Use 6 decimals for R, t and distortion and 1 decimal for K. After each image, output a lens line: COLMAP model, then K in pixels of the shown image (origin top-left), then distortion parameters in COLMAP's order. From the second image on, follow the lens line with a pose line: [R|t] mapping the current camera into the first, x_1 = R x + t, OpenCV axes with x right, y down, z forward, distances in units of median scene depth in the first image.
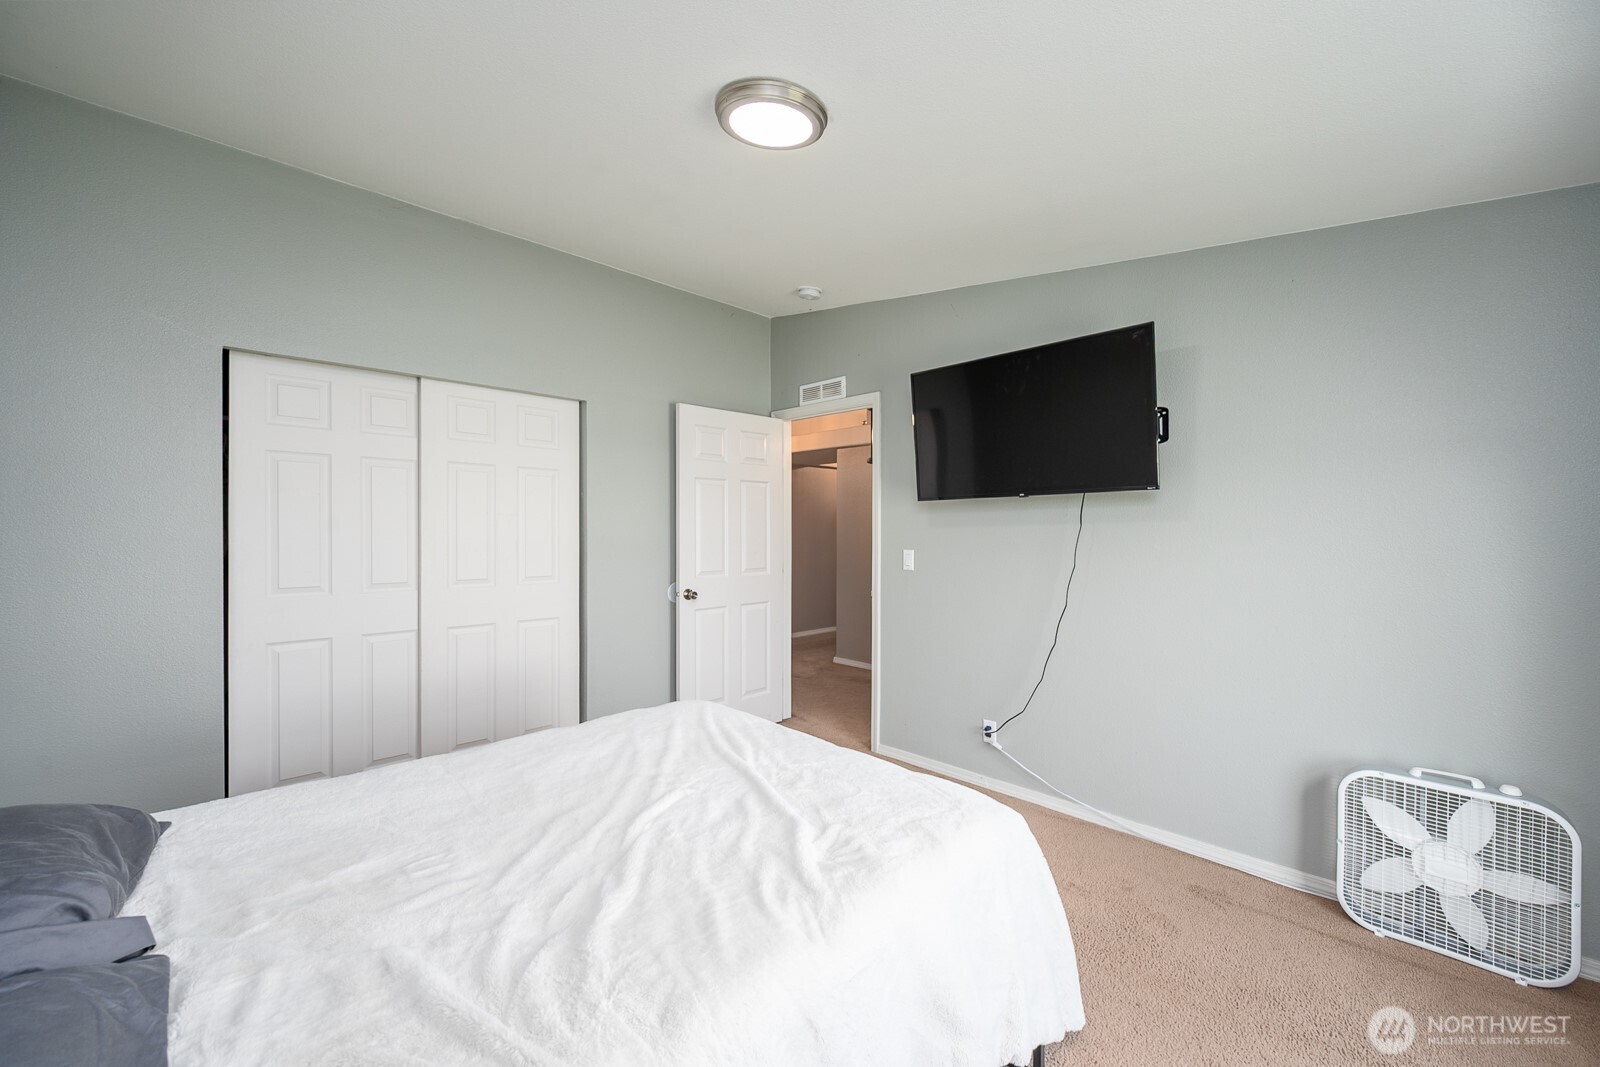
lens RADIAL K [[653.8, 0, 796.0], [0, 653.8, 541.4], [0, 0, 1]] dist [-0.001915, 0.000056]
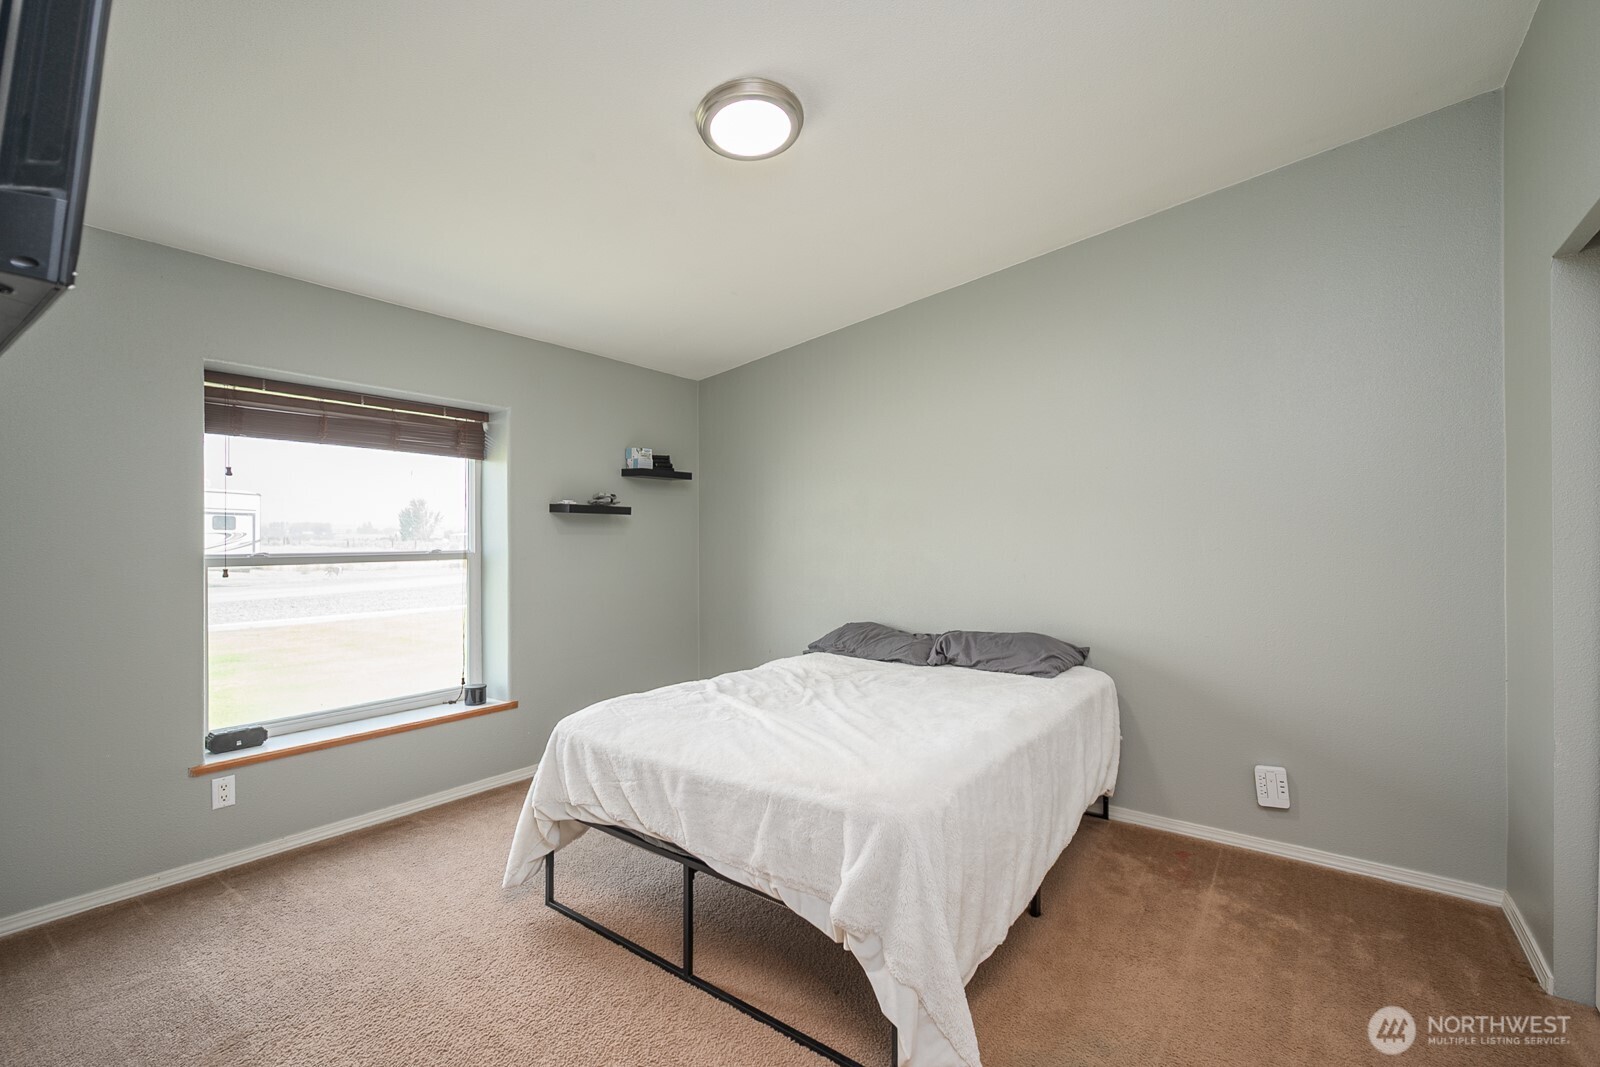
lens RADIAL K [[656.6, 0, 803.2], [0, 656.6, 535.4], [0, 0, 1]] dist [-0.000333, 0.000226]
pose [[-0.985561, 0.000361, -0.169321, 0.056812], [-0.000720, 0.999980, 0.006324, 0.004581], [0.169320, 0.006355, -0.985541, 2.140729]]
